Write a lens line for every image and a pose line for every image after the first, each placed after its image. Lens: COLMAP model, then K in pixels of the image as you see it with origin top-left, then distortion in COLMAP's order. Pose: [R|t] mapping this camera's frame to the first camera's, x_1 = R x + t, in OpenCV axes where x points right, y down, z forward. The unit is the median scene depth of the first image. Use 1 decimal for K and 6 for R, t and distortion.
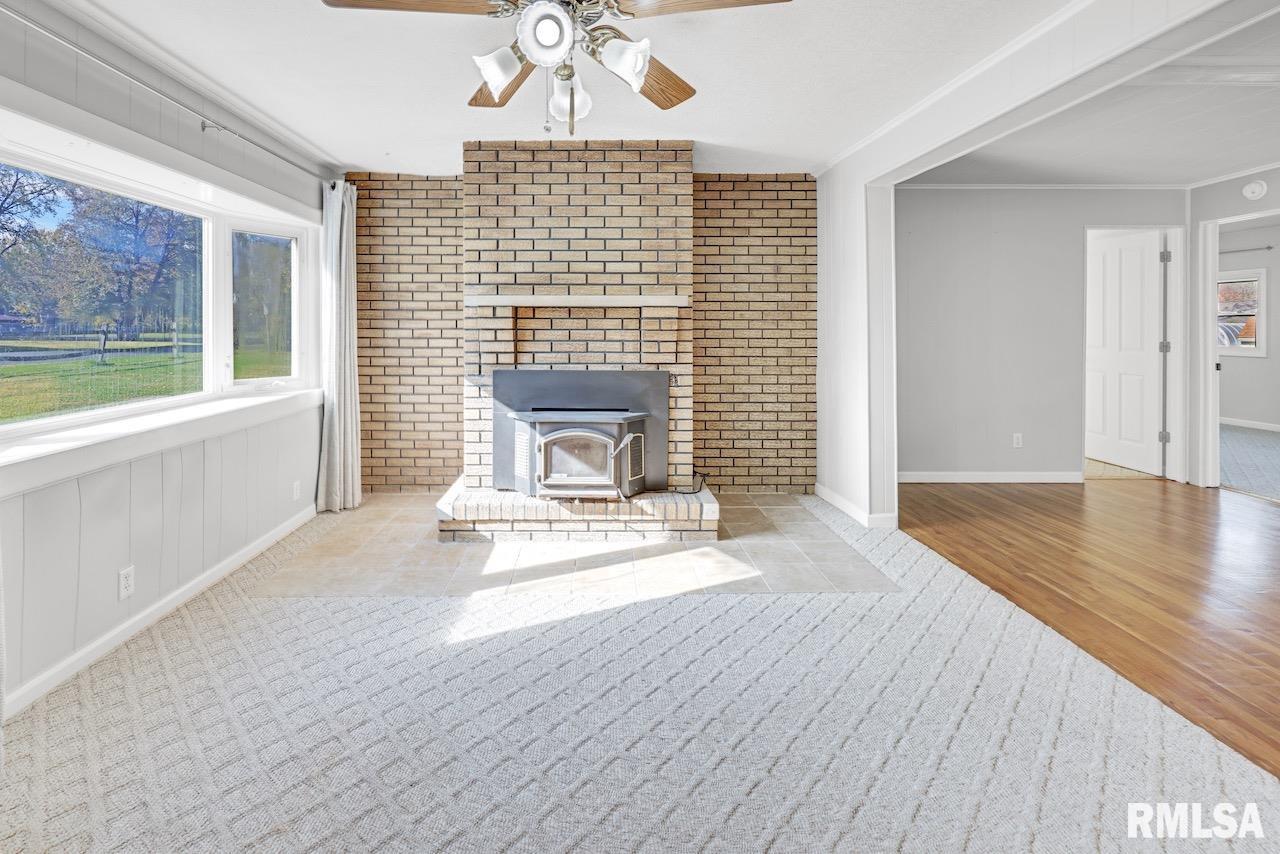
lens RADIAL K [[554.5, 0, 600.2], [0, 554.5, 329.9], [0, 0, 1]] dist [0.000558, 0.000335]
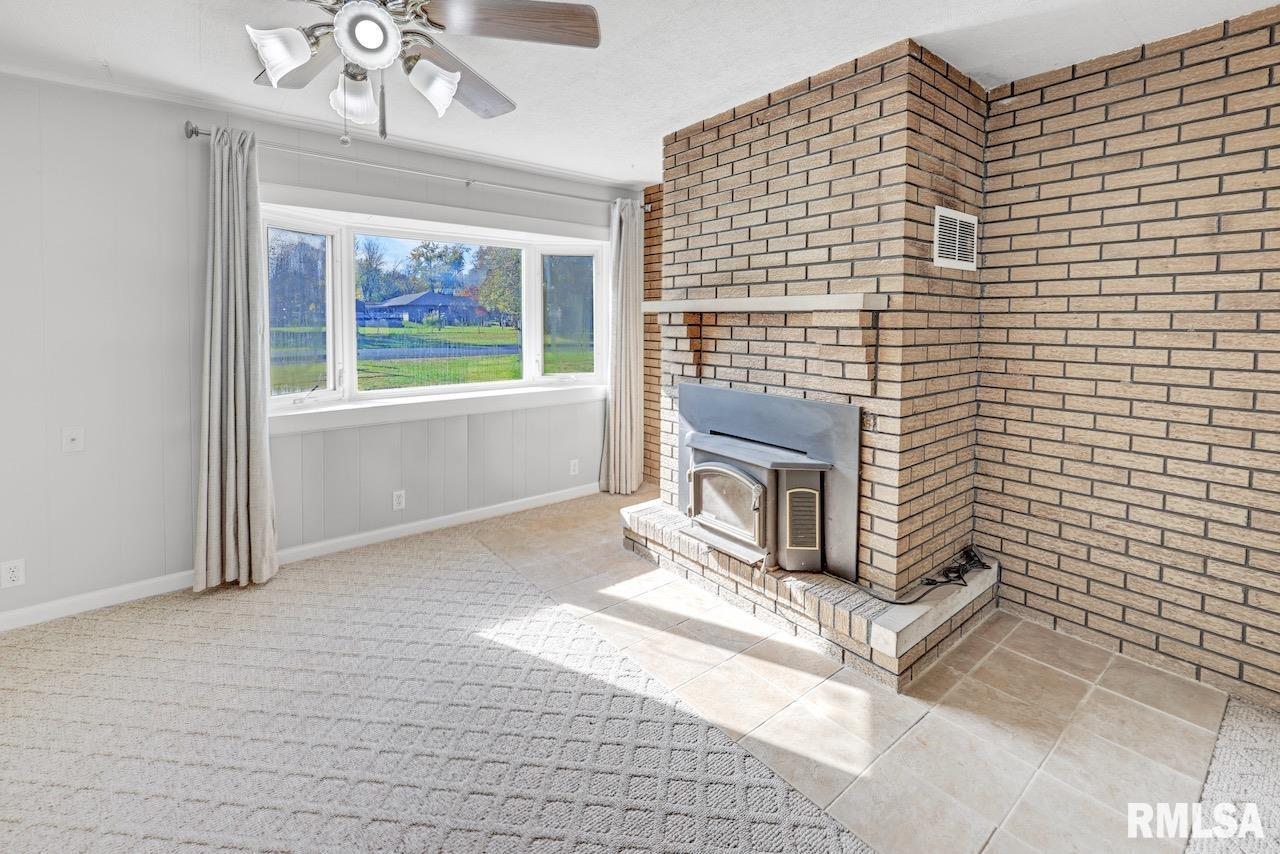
lens RADIAL K [[554.5, 0, 643.3], [0, 554.5, 343.5], [0, 0, 1]] dist [0.000558, 0.000335]
pose [[0.618393, 0.034830, -0.785097, 0.478665], [-0.009583, 0.999277, 0.036783, -0.023962], [0.785811, -0.015223, 0.618280, 0.383623]]
